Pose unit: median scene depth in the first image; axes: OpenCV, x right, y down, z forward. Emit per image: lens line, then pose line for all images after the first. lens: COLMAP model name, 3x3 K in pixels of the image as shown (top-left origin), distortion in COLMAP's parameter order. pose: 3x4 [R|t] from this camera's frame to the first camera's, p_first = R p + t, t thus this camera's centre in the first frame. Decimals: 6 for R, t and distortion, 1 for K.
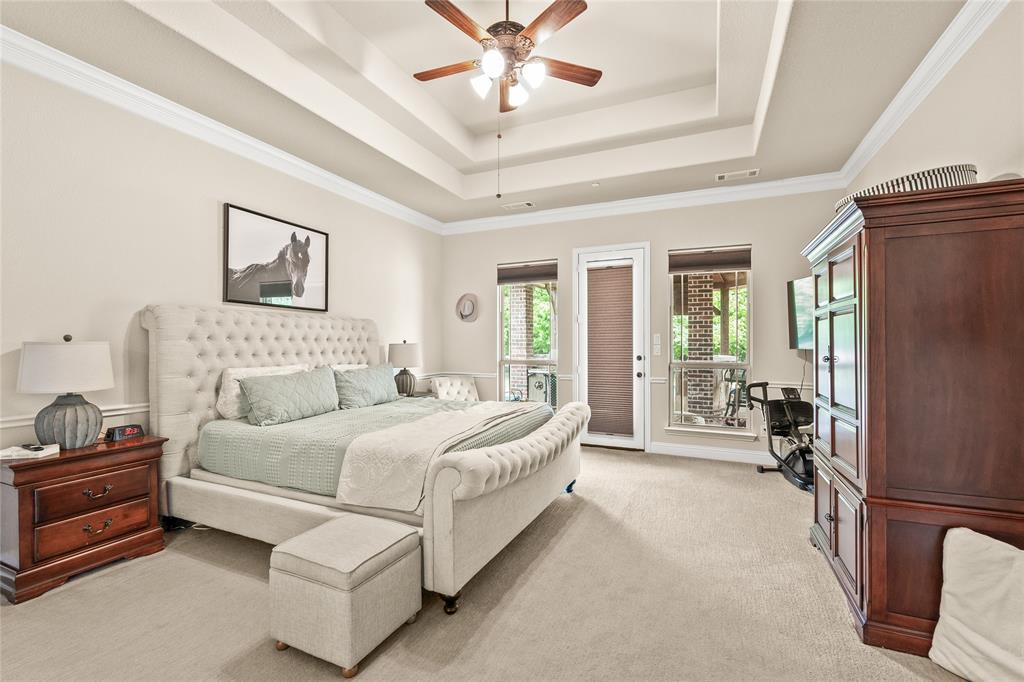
lens RADIAL K [[450.3, 0, 511.1], [0, 450.3, 340.1], [0, 0, 1]] dist [-0.001506, -0.000780]
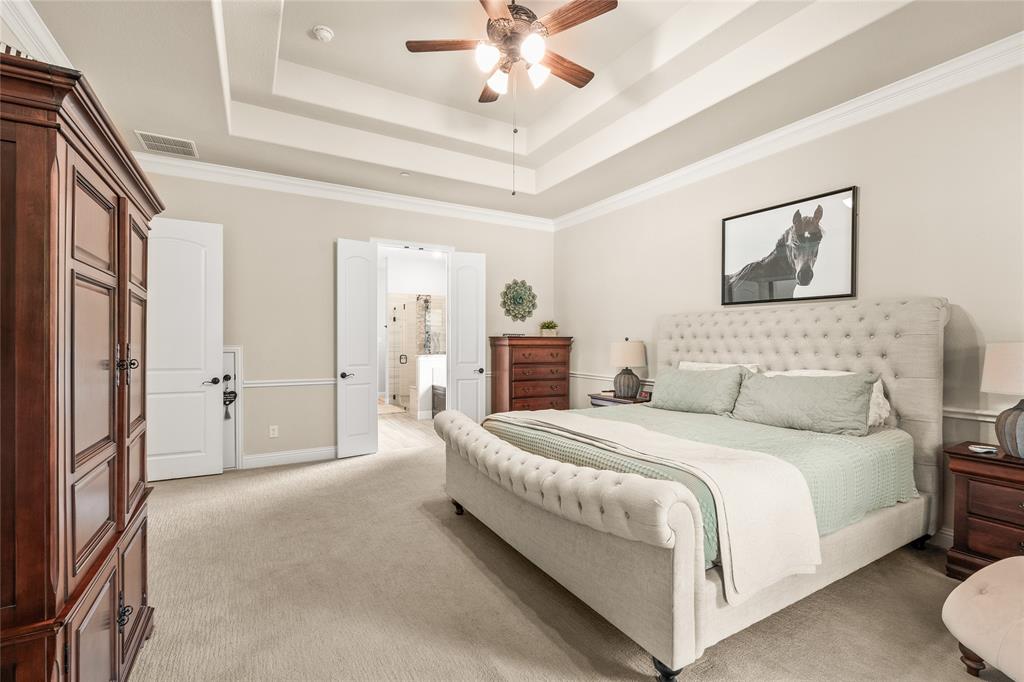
lens RADIAL K [[450.3, 0, 513.1], [0, 450.3, 343.9], [0, 0, 1]] dist [-0.001506, -0.000780]
pose [[-0.580067, 0.002329, -0.814565, 0.541352], [0.003452, 0.999994, 0.000400, 0.010292], [0.814561, -0.002580, -0.580072, 1.087711]]
